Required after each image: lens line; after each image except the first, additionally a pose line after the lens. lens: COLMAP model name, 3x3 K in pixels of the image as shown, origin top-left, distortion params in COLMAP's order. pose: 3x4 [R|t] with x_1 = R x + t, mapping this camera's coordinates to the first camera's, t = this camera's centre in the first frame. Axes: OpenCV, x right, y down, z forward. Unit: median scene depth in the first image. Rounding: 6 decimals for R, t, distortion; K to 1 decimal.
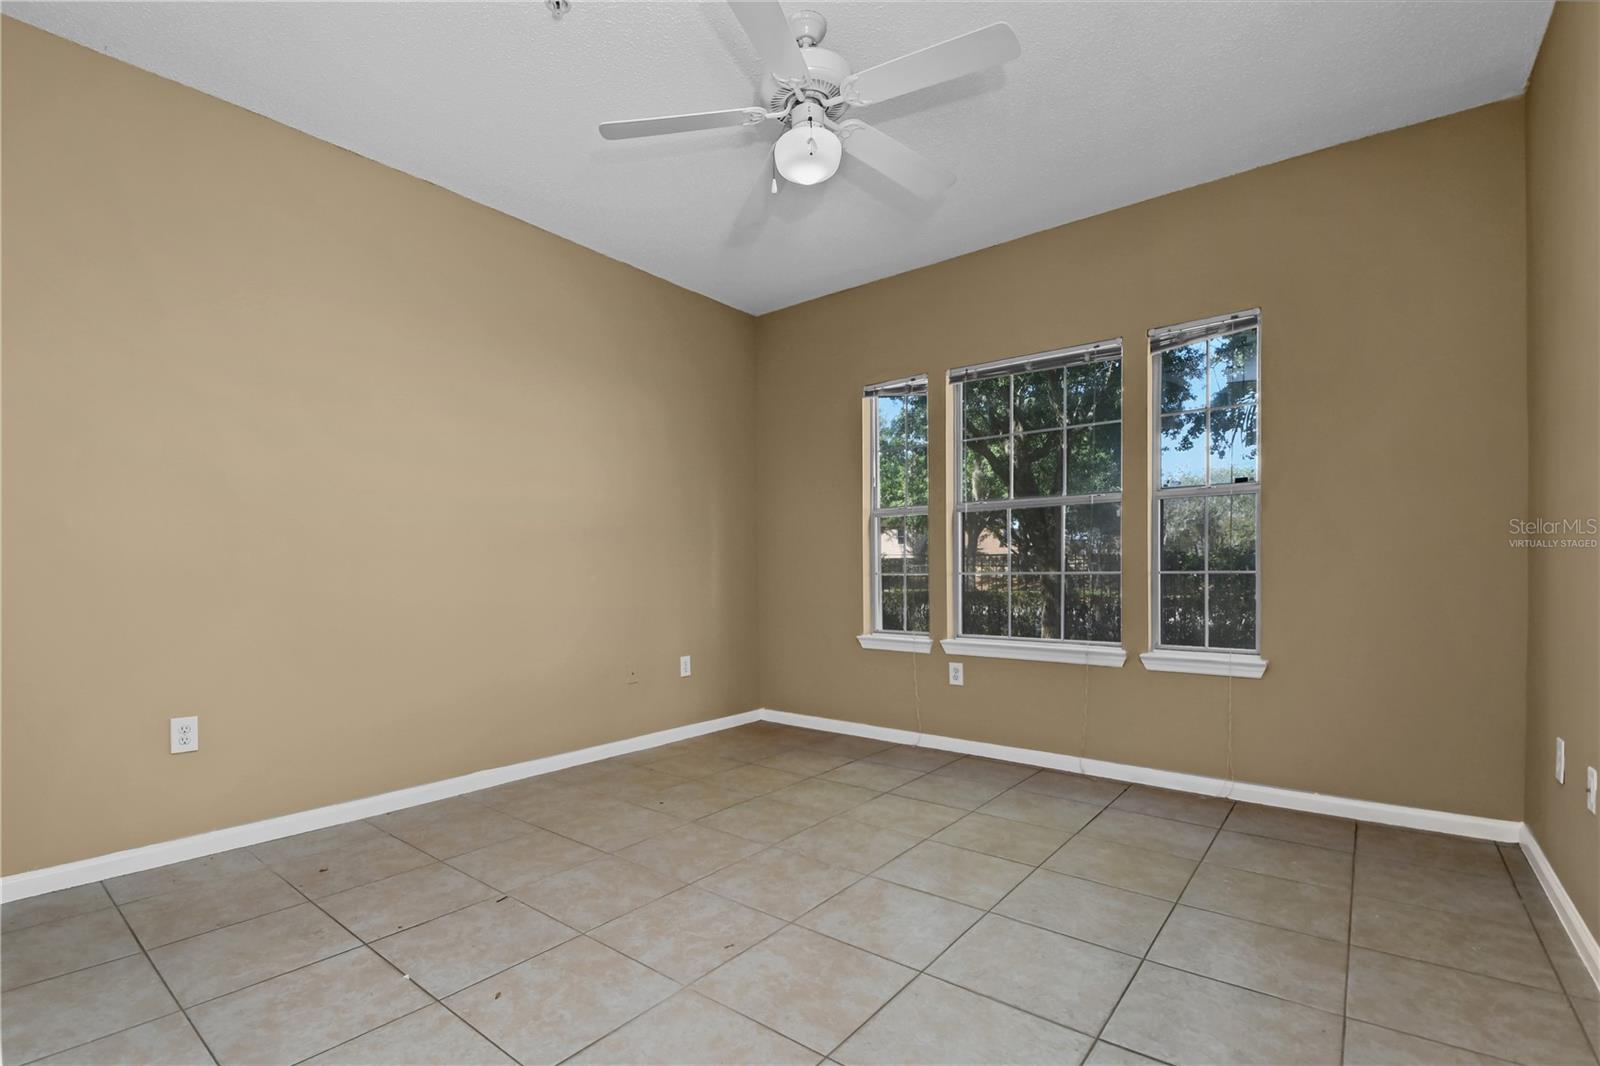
lens RADIAL K [[721.5, 0, 756.9], [0, 721.5, 563.3], [0, 0, 1]] dist [-0.023746, -0.000456]
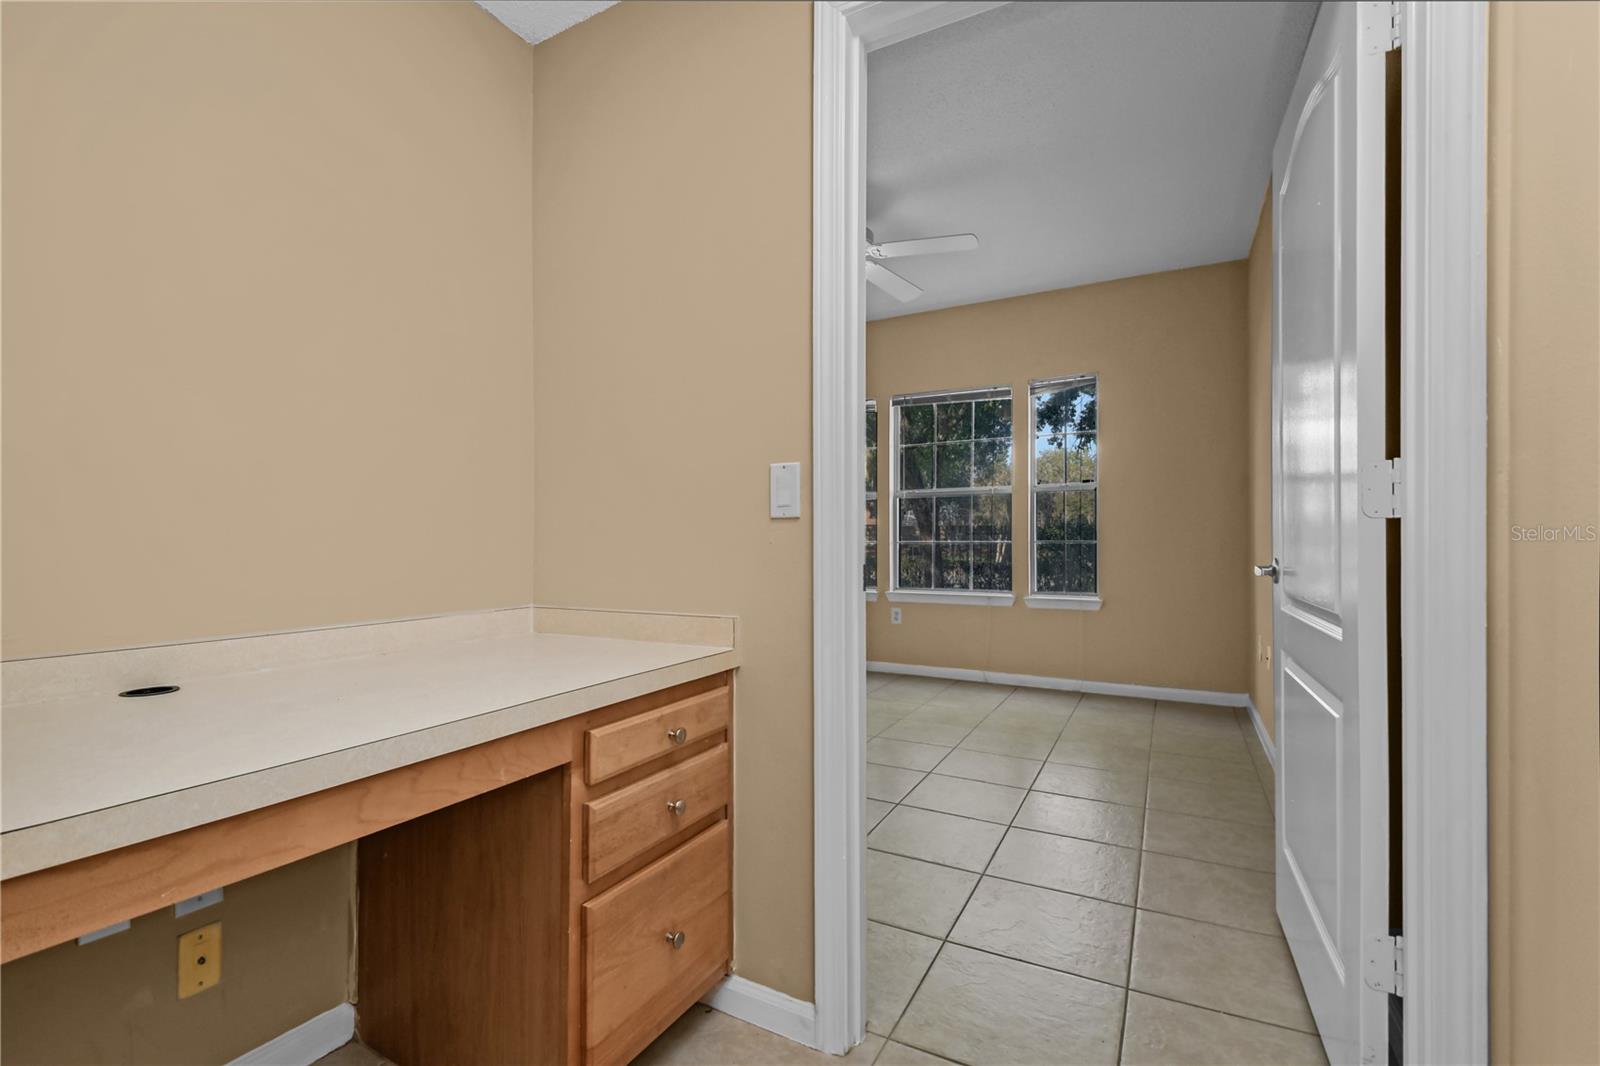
lens RADIAL K [[700.6, 0, 760.9], [0, 700.6, 537.2], [0, 0, 1]] dist [-0.000068, -0.010210]
pose [[0.983305, -0.002989, 0.181938, -0.235180], [0.002074, 0.999984, 0.005220, -0.005643], [-0.181951, -0.004755, 0.983296, -0.291394]]
